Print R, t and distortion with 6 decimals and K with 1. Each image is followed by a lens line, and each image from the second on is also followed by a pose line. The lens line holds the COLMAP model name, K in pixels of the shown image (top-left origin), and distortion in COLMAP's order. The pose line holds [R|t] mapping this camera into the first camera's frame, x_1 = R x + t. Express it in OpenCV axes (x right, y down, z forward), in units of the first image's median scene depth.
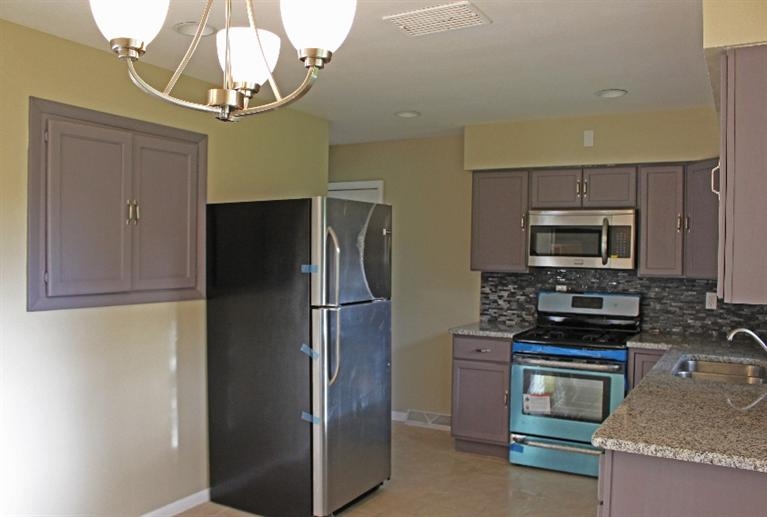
lens RADIAL K [[660.4, 0, 383.1], [0, 660.4, 259.8], [0, 0, 1]] dist [-0.118683, 0.011525]
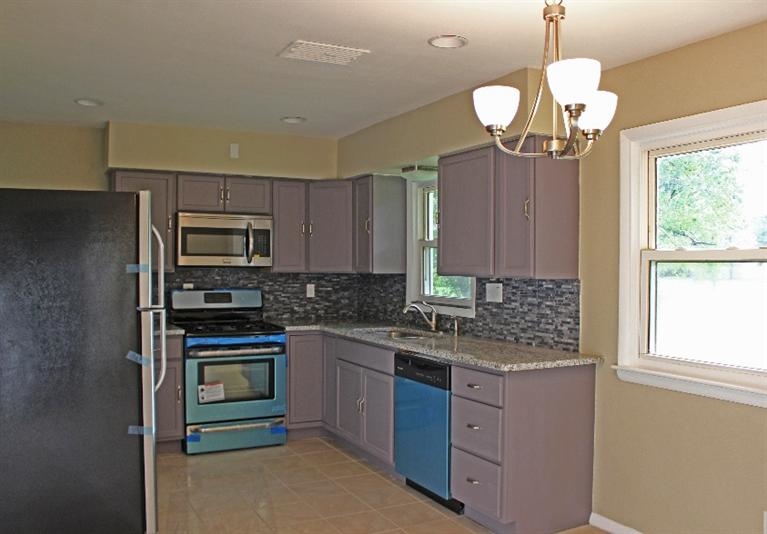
lens RADIAL K [[698.4, 0, 382.7], [0, 698.4, 269.4], [0, 0, 1]] dist [-0.114989, 0.005296]
pose [[0.528710, -0.018758, 0.848595, -0.570860], [0.011502, 0.999822, 0.014934, 0.003163], [-0.848724, 0.001865, 0.528832, 0.151740]]
